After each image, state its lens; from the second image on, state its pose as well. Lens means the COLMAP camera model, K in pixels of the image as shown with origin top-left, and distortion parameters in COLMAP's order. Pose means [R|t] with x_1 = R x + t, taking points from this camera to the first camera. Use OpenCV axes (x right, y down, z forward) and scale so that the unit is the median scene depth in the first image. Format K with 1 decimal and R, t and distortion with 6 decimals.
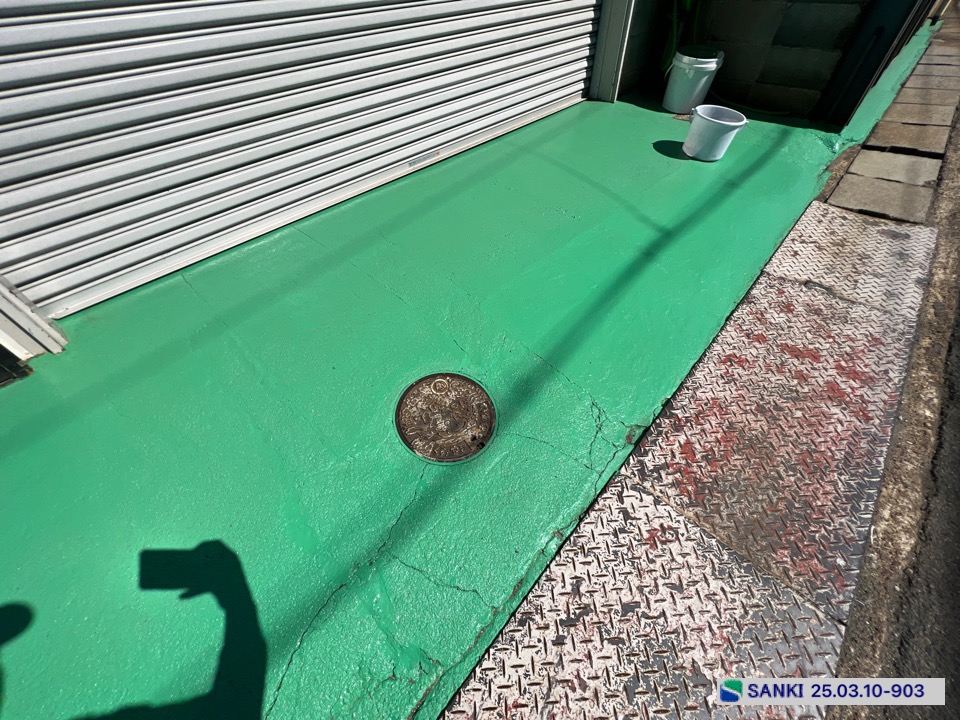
lens RADIAL K [[385.9, 0, 479.7], [0, 385.9, 361.7], [0, 0, 1]] dist [-0.004282, 0.001318]
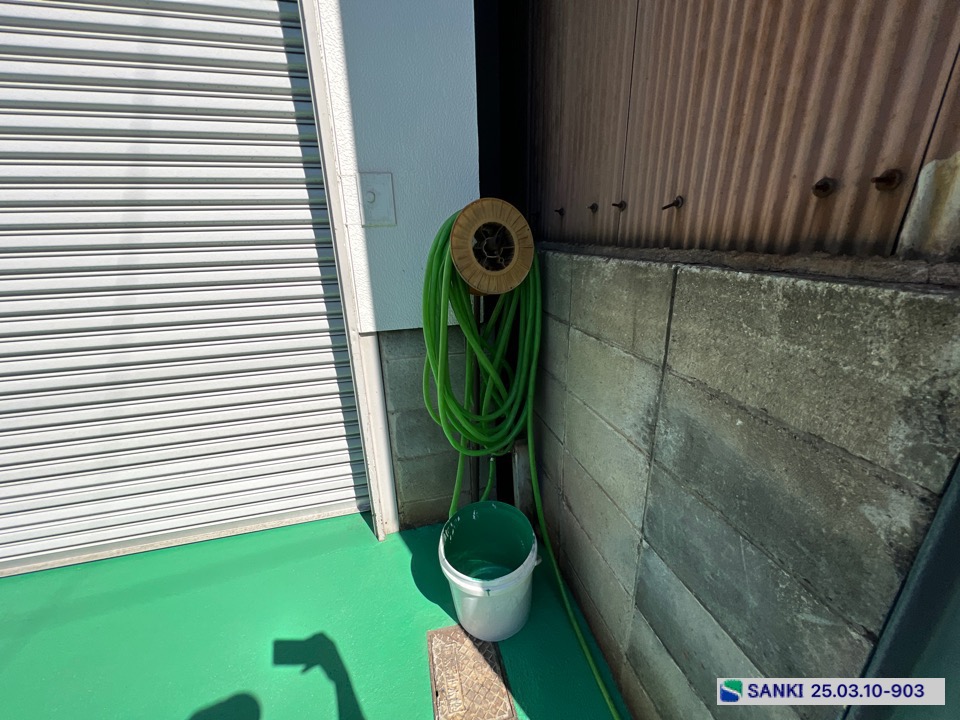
lens RADIAL K [[385.9, 0, 482.0], [0, 385.9, 360.8], [0, 0, 1]] dist [-0.004282, 0.001318]
pose [[0.830789, 0.190776, -0.522871, 1.120759], [-0.408906, 0.846537, -0.340840, -1.192160], [0.377605, 0.496971, 0.781303, 0.747680]]
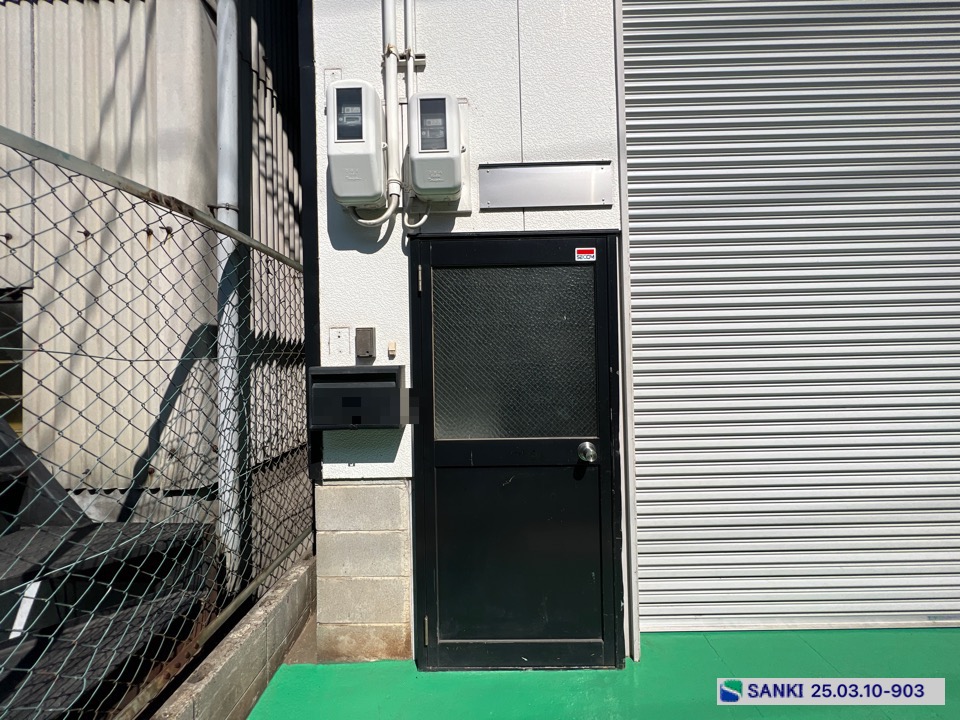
lens RADIAL K [[385.9, 0, 482.1], [0, 385.9, 361.7], [0, 0, 1]] dist [-0.004282, 0.001318]
pose [[0.664267, 0.013214, -0.747378, -0.238072], [-0.546386, 0.690901, -0.473411, 0.134765], [0.510109, 0.722828, 0.466163, -0.560295]]
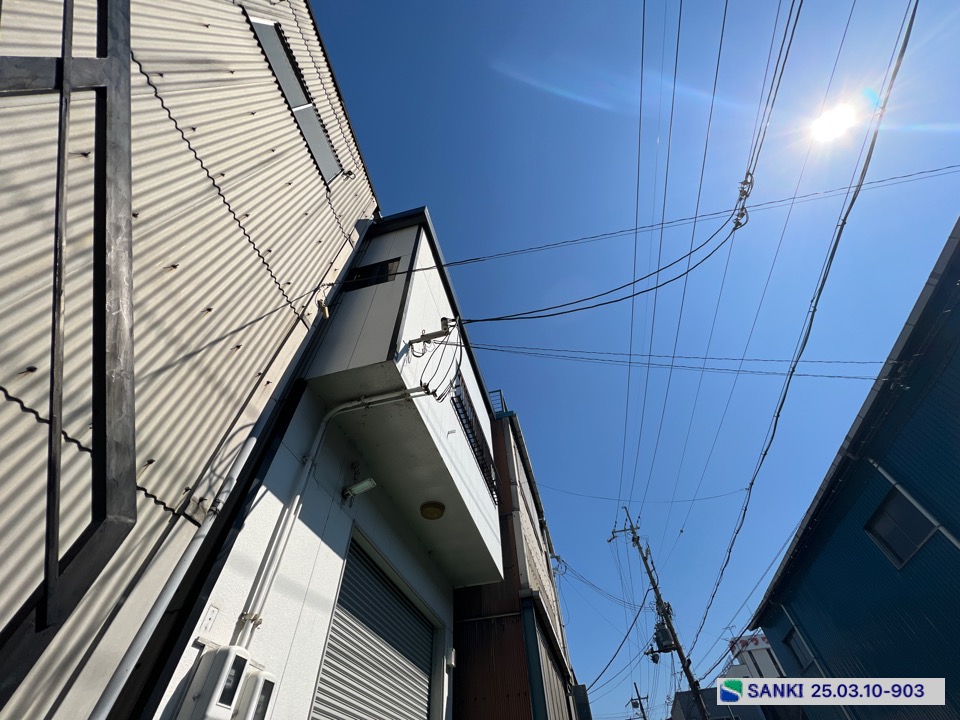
lens RADIAL K [[385.9, 0, 482.1], [0, 385.9, 361.2], [0, 0, 1]] dist [-0.004282, 0.001318]
pose [[0.883517, 0.365173, 0.293337, -1.131598], [0.352123, -0.104839, -0.930064, 1.014246], [-0.308881, 0.925018, -0.221212, -1.622890]]
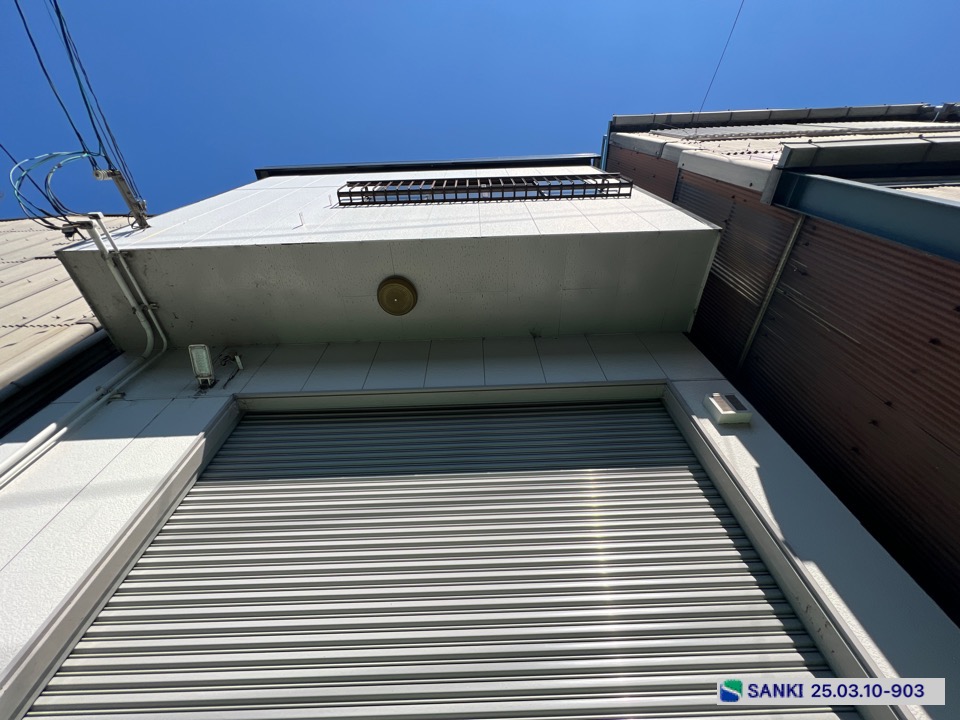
lens RADIAL K [[385.9, 0, 480.3], [0, 385.9, 361.7], [0, 0, 1]] dist [-0.004282, 0.001318]
pose [[0.647397, -0.624659, -0.436668, 0.715189], [-0.557611, 0.002372, -0.830099, -0.760935], [0.519565, 0.780894, -0.346781, 0.005249]]
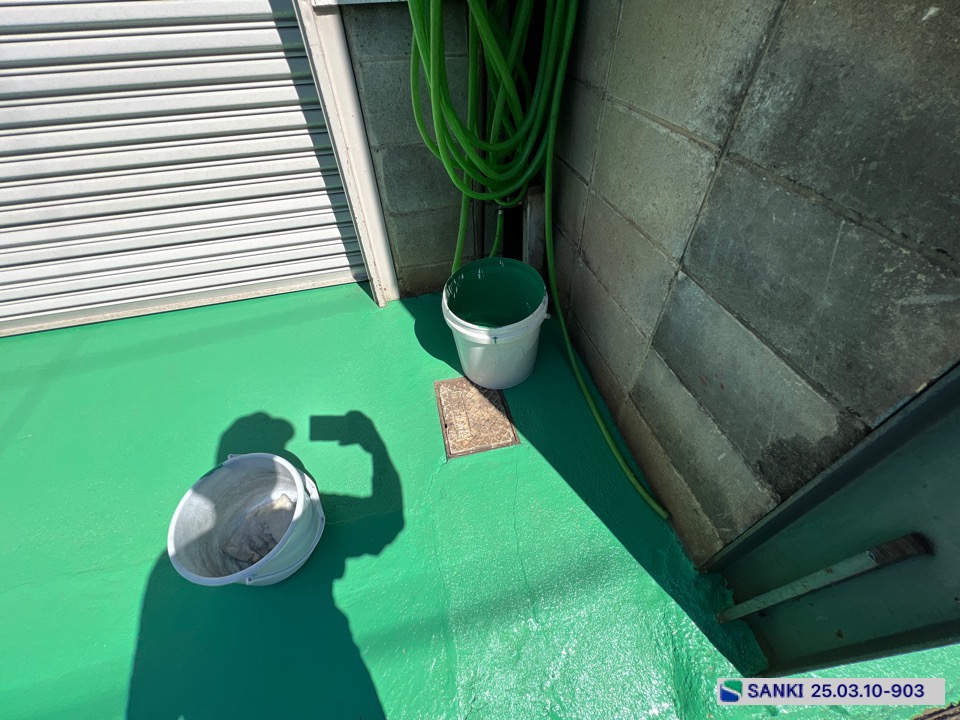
lens RADIAL K [[385.9, 0, 482.2], [0, 385.9, 360.2], [0, 0, 1]] dist [-0.004282, 0.001318]
pose [[0.829174, 0.412370, -0.377387, 1.097278], [-0.413634, 0.906745, 0.081984, -1.103691], [0.376002, 0.088122, 0.922419, 0.866744]]
